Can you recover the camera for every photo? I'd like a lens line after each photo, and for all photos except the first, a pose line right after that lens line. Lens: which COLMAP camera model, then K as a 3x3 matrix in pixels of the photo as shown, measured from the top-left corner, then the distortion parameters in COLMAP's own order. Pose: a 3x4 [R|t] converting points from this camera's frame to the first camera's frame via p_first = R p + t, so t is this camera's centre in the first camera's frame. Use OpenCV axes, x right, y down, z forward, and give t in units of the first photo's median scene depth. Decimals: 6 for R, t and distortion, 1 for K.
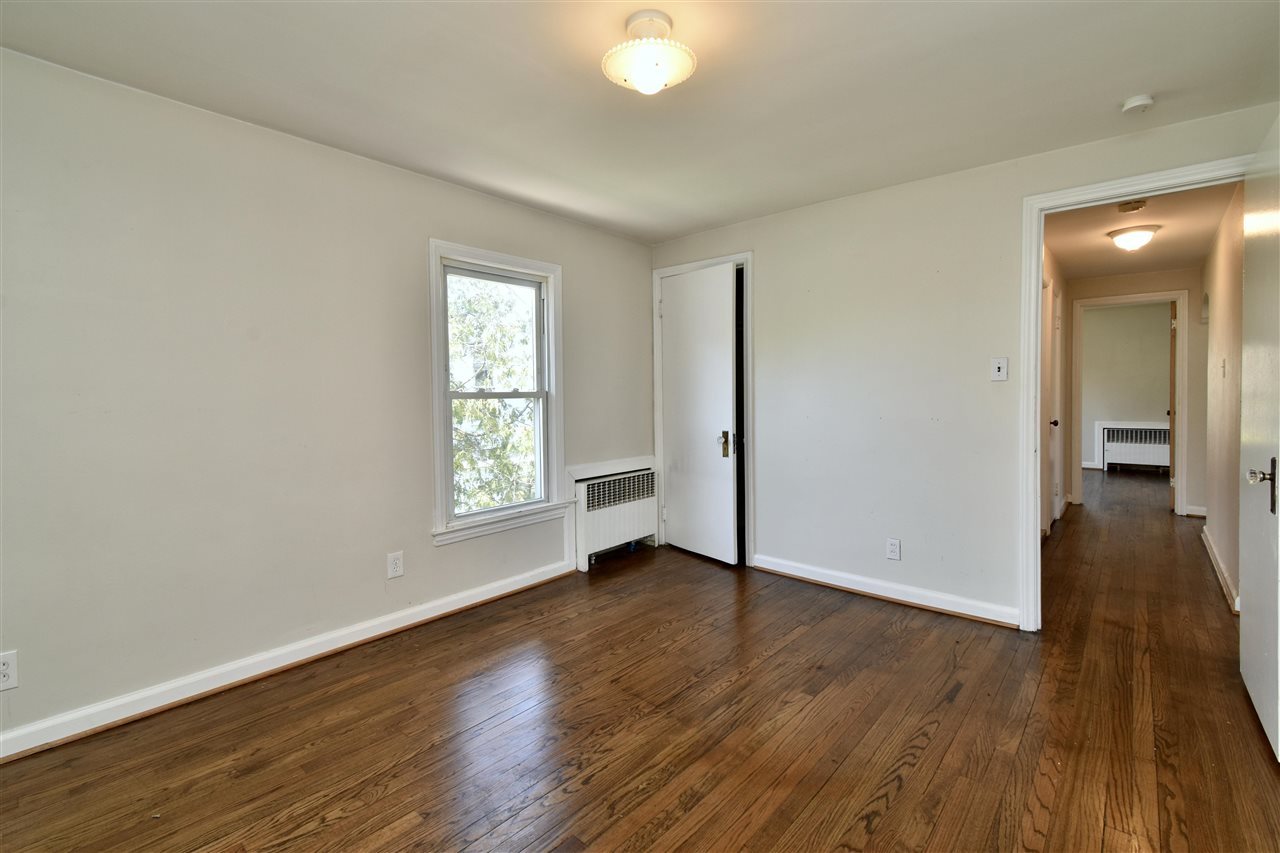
lens RADIAL K [[580.5, 0, 640.5], [0, 580.5, 406.8], [0, 0, 1]] dist [0.023012, 0.000281]
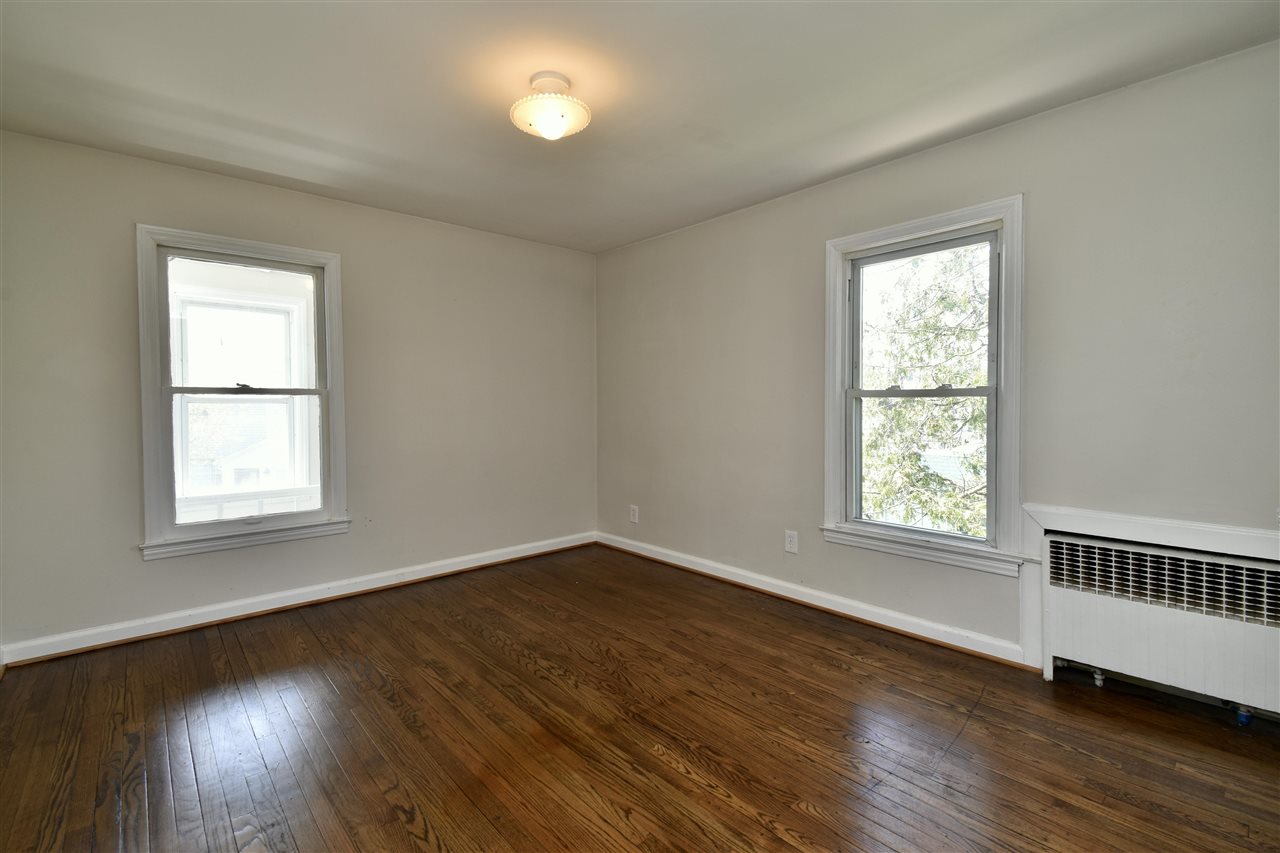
lens RADIAL K [[580.5, 0, 640.5], [0, 580.5, 406.8], [0, 0, 1]] dist [0.023012, 0.000281]
pose [[-0.112290, 0.026506, -0.993322, 0.879433], [-0.018306, 0.999419, 0.028738, -0.024851], [0.993507, 0.021410, -0.111740, 0.986373]]
